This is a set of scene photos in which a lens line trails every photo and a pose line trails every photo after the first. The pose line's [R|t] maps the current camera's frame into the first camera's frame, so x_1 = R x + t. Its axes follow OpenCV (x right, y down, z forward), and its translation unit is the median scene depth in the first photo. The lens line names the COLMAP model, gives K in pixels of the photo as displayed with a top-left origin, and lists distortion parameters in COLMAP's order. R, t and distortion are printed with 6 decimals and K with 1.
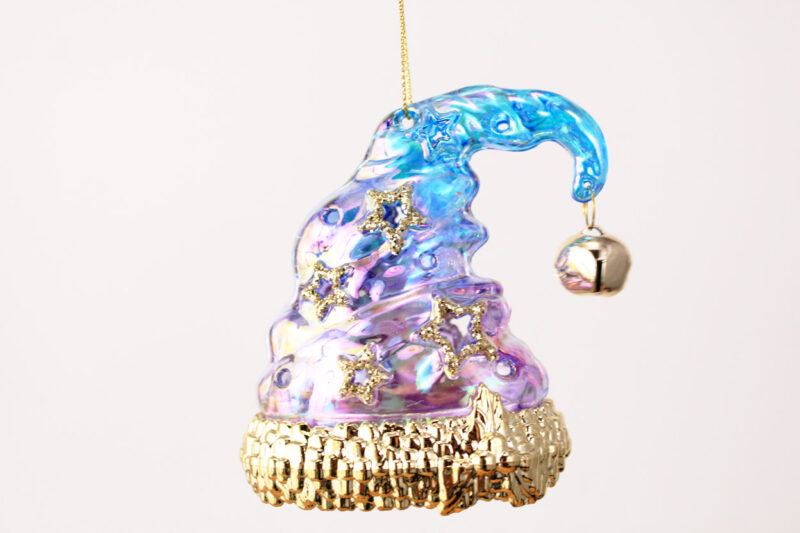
lens RADIAL K [[1237.1, 0, 400.2], [0, 1237.1, 271.4], [0, 0, 1]] dist [0.052624, 0.000000]
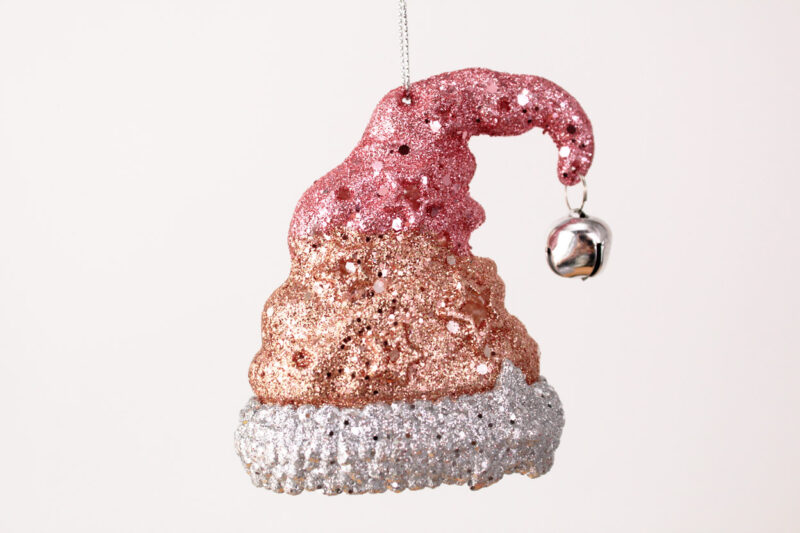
lens RADIAL K [[1237.1, 0, 403.8], [0, 1237.1, 266.4], [0, 0, 1]] dist [0.052624, 0.000000]
pose [[0.935327, -0.005083, 0.353748, -0.360928], [0.002634, 0.999969, 0.007406, 0.004702], [-0.353775, -0.005995, 0.935311, 0.066236]]
